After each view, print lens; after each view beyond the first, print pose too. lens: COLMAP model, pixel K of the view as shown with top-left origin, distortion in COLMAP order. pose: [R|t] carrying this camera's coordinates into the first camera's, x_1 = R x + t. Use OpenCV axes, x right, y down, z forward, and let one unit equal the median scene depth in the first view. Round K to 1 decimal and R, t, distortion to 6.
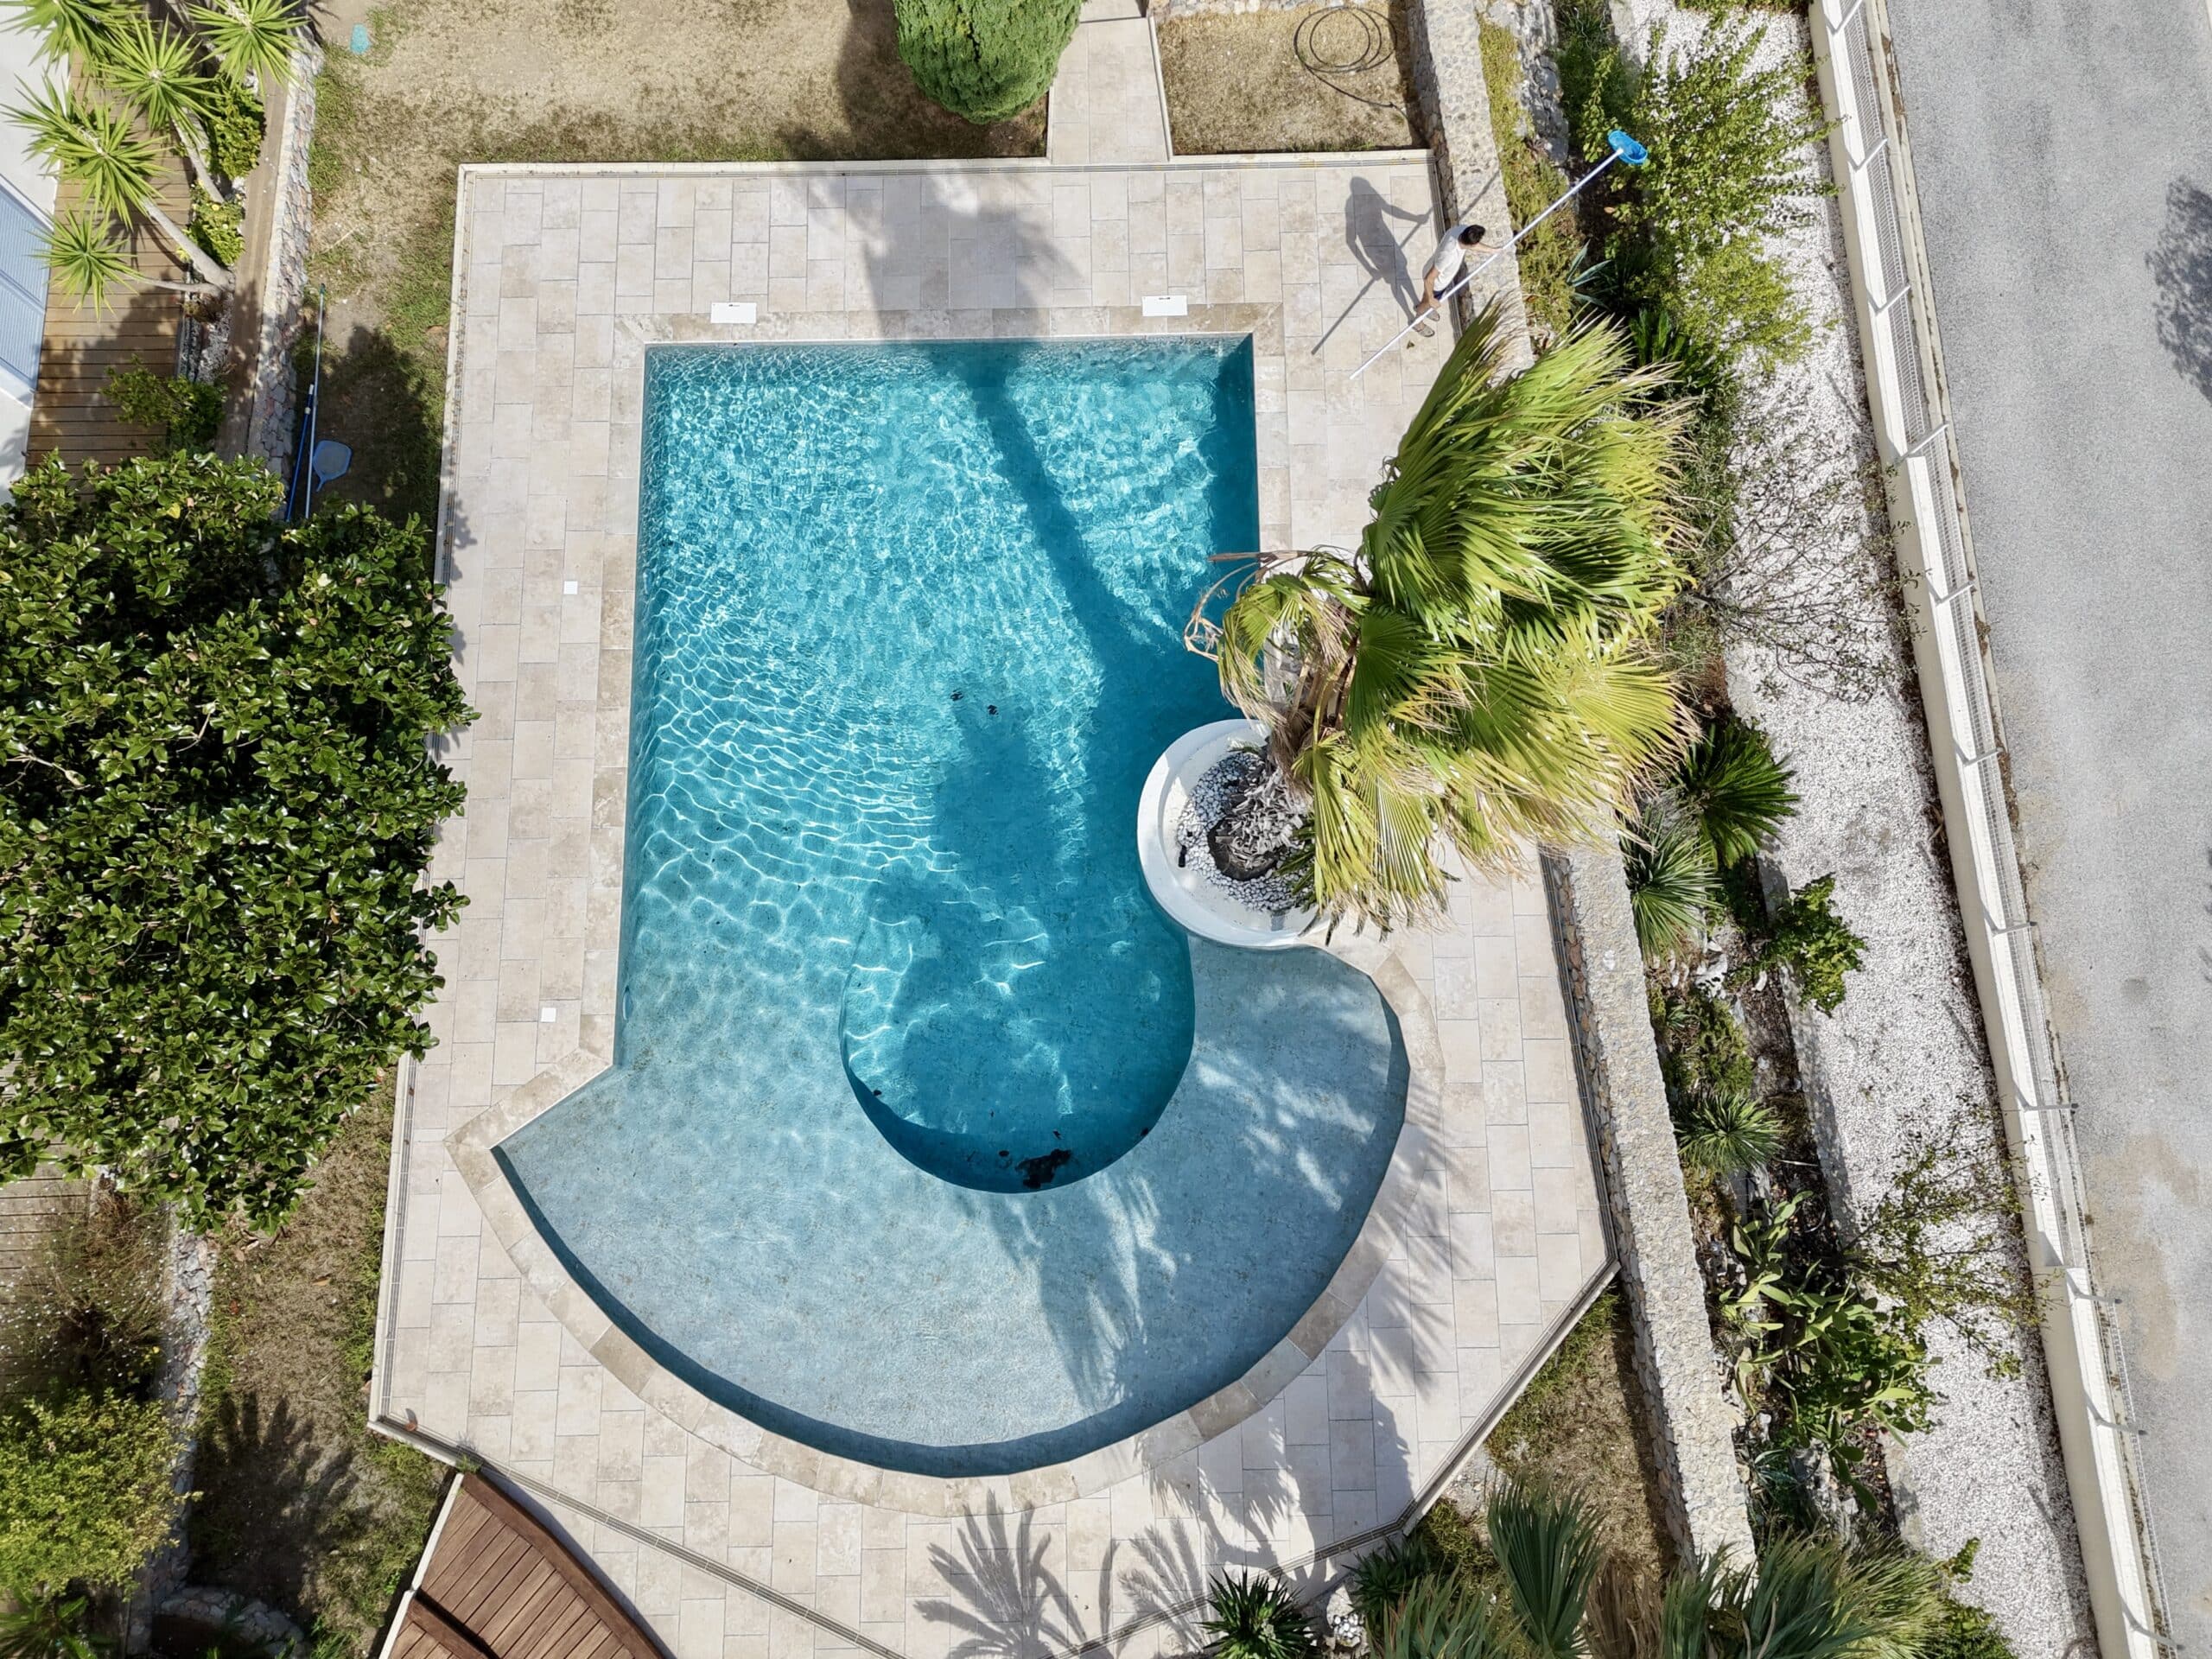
lens RADIAL K [[1582.3, 0, 1106.0], [0, 1582.3, 829.5], [0, 0, 1]] dist [0.044564, -0.003073]
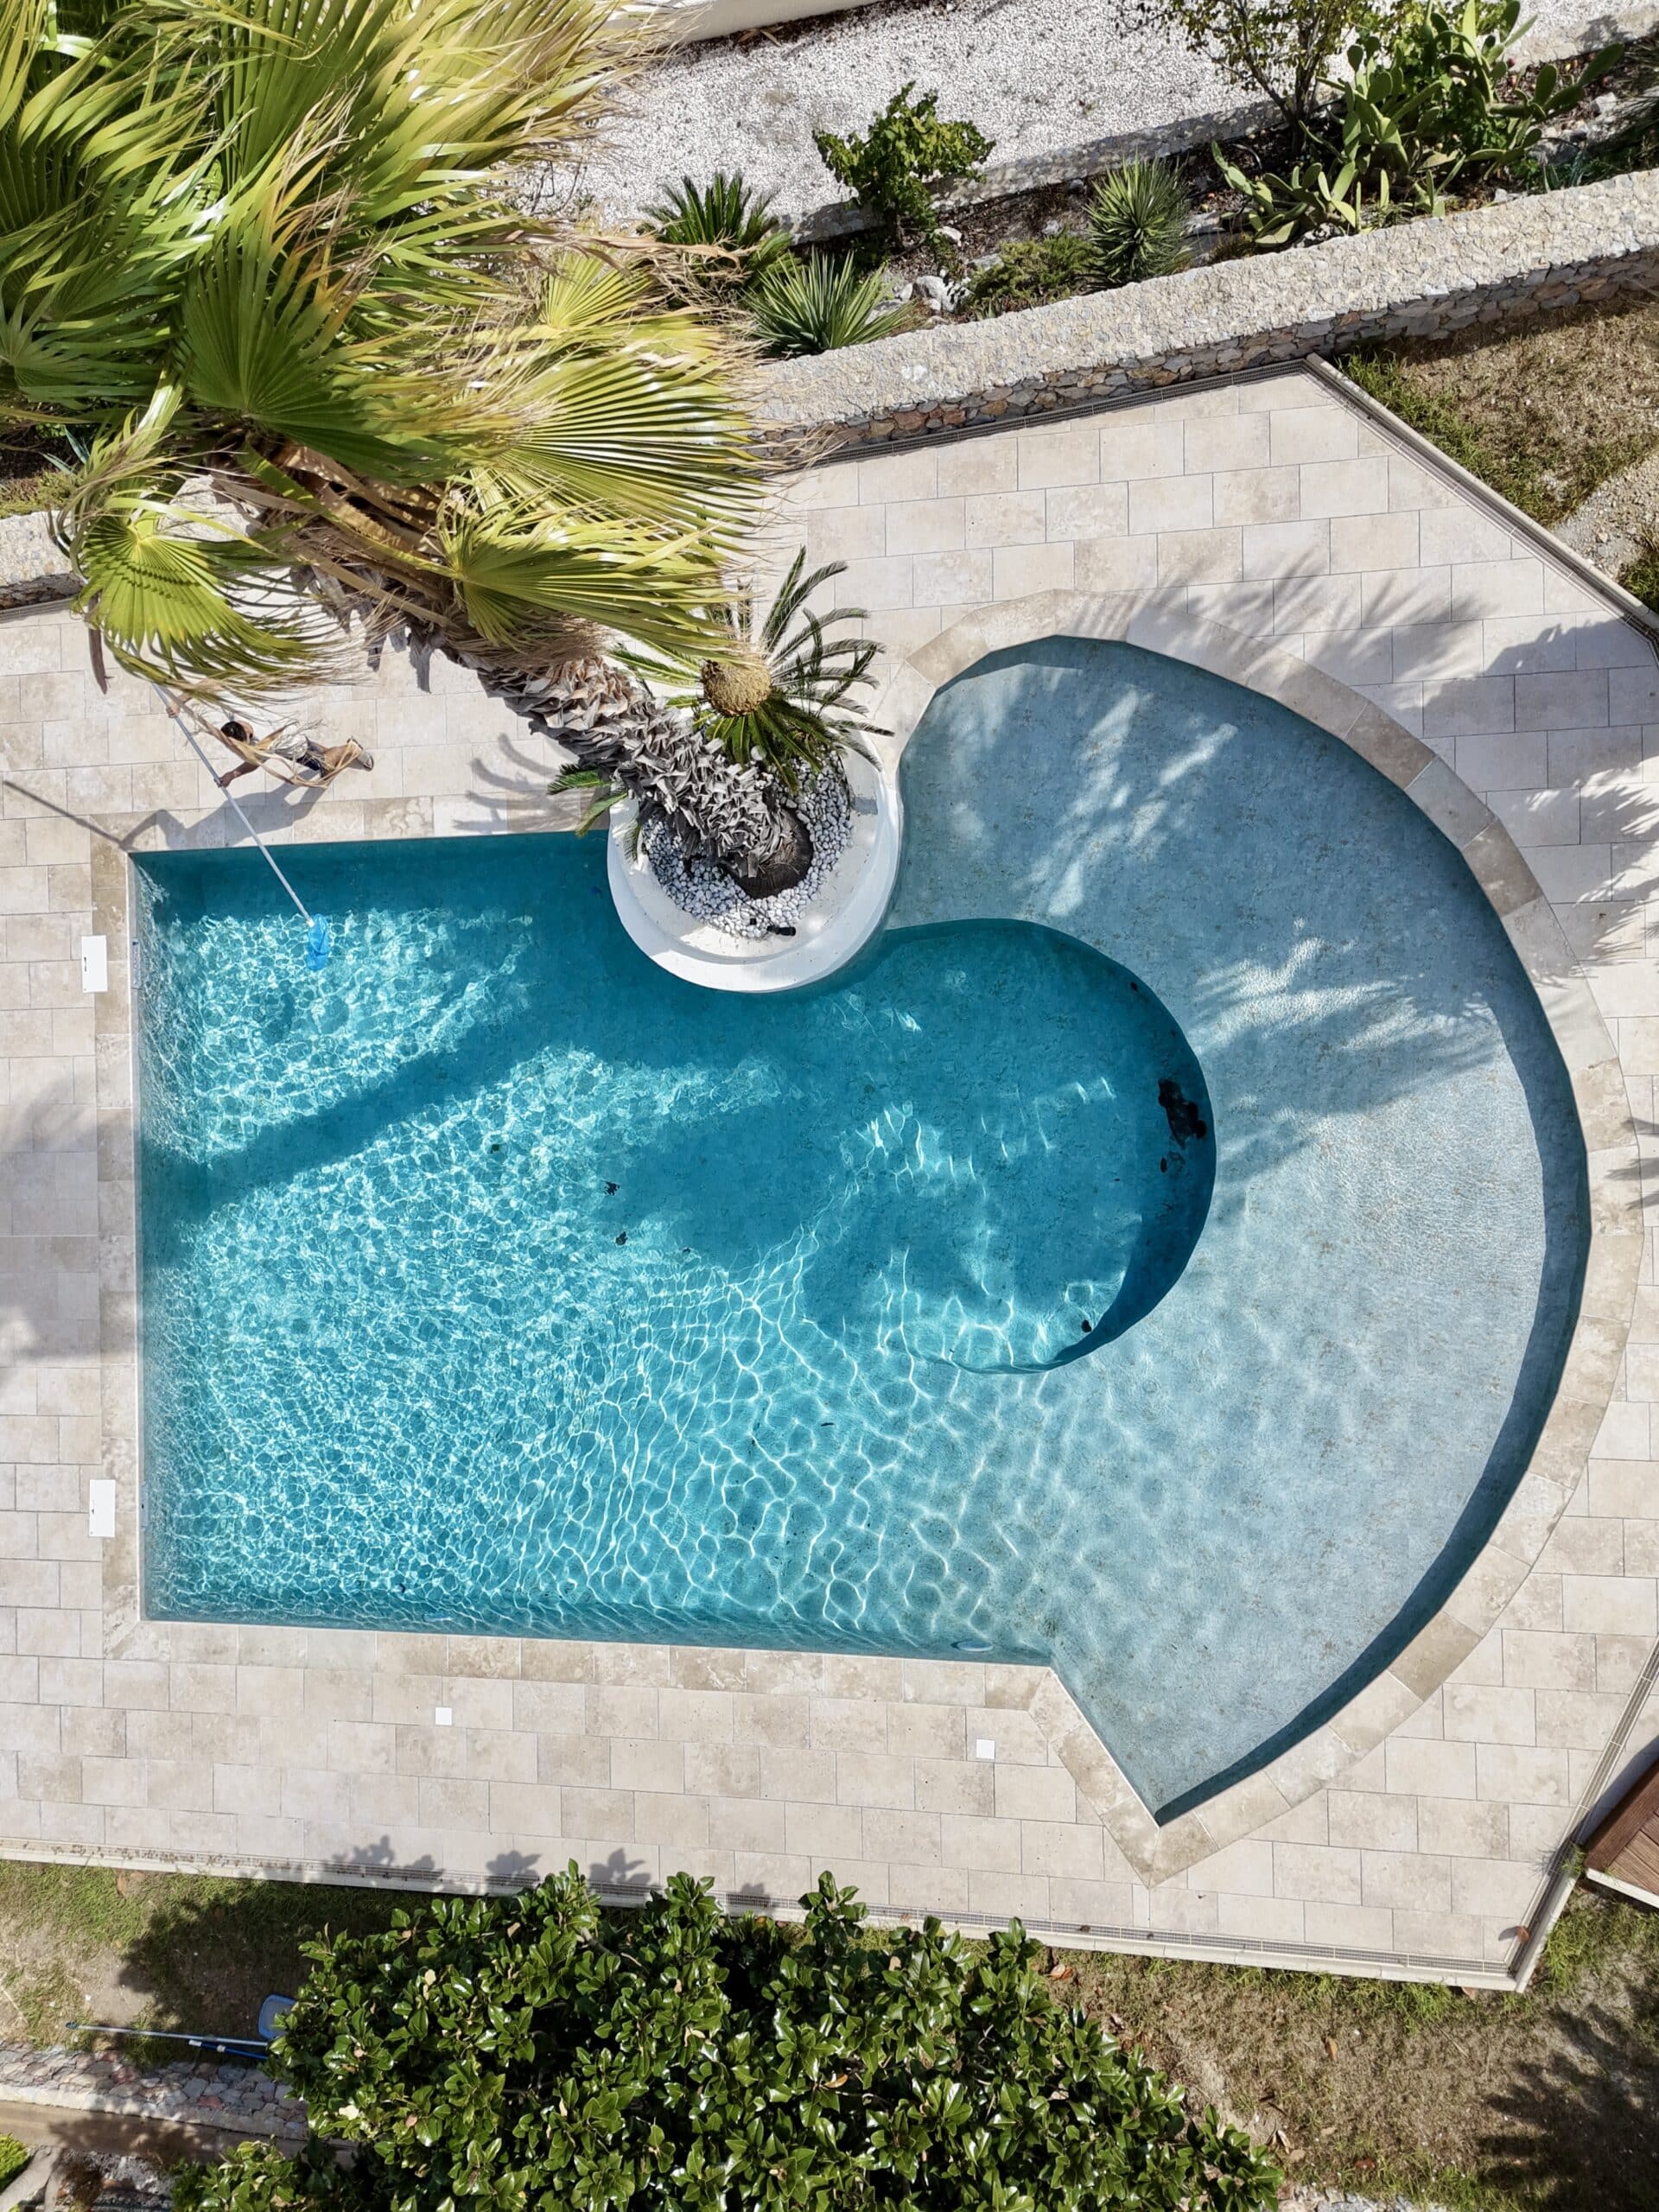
lens RADIAL K [[1584.0, 0, 829.5], [0, 1584.0, 1106.0], [0, 0, 1]] dist [0.057848, -0.039968]
pose [[0.000508, -0.999996, 0.002602, -0.040558], [0.999998, 0.000512, 0.001737, 0.040357], [-0.001739, 0.002601, 0.999995, 0.229545]]
